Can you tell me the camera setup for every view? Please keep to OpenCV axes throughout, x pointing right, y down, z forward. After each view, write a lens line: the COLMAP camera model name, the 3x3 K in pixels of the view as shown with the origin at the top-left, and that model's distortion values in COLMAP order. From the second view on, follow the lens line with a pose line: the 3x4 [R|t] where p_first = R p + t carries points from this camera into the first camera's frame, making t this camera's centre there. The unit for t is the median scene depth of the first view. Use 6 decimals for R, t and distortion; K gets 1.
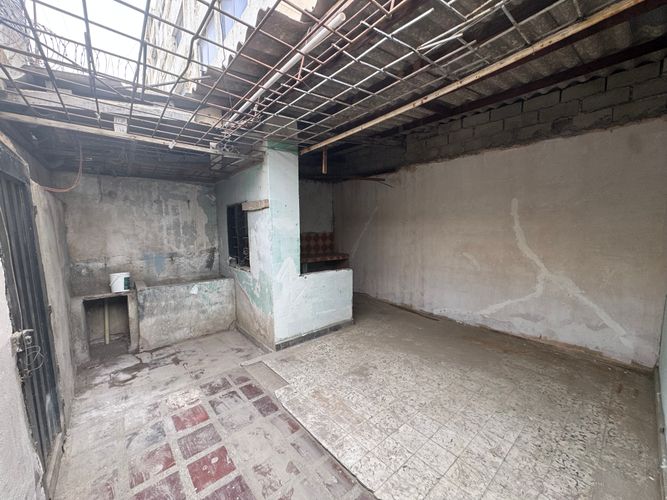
lens RADIAL K [[265.7, 0, 333.0], [0, 265.7, 250.4], [0, 0, 1]] dist [-0.002008, 0.000091]
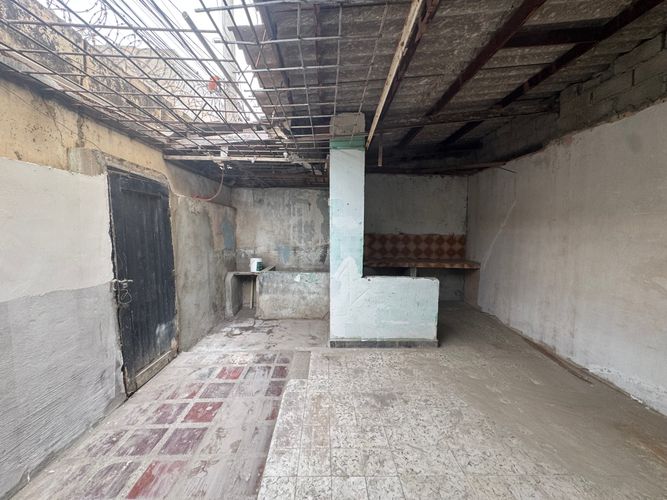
lens RADIAL K [[265.7, 0, 333.0], [0, 265.7, 250.4], [0, 0, 1]] dist [-0.002008, 0.000091]
pose [[0.775276, 0.067272, -0.628030, 0.369666], [-0.072738, 0.997206, 0.017024, -0.008385], [0.627420, 0.032484, 0.778003, 0.182360]]
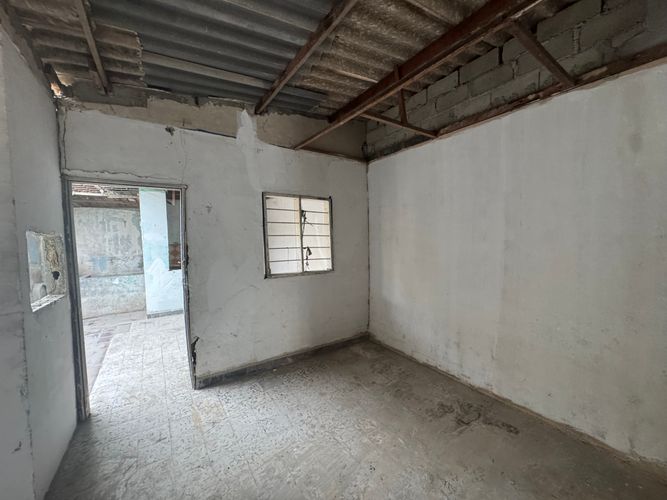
lens RADIAL K [[265.7, 0, 333.0], [0, 265.7, 250.4], [0, 0, 1]] dist [-0.002008, 0.000091]
pose [[0.993525, -0.005218, -0.113495, 0.939128], [0.000479, 0.999129, -0.041737, 0.041446], [0.113614, 0.041412, 0.992662, -0.387590]]
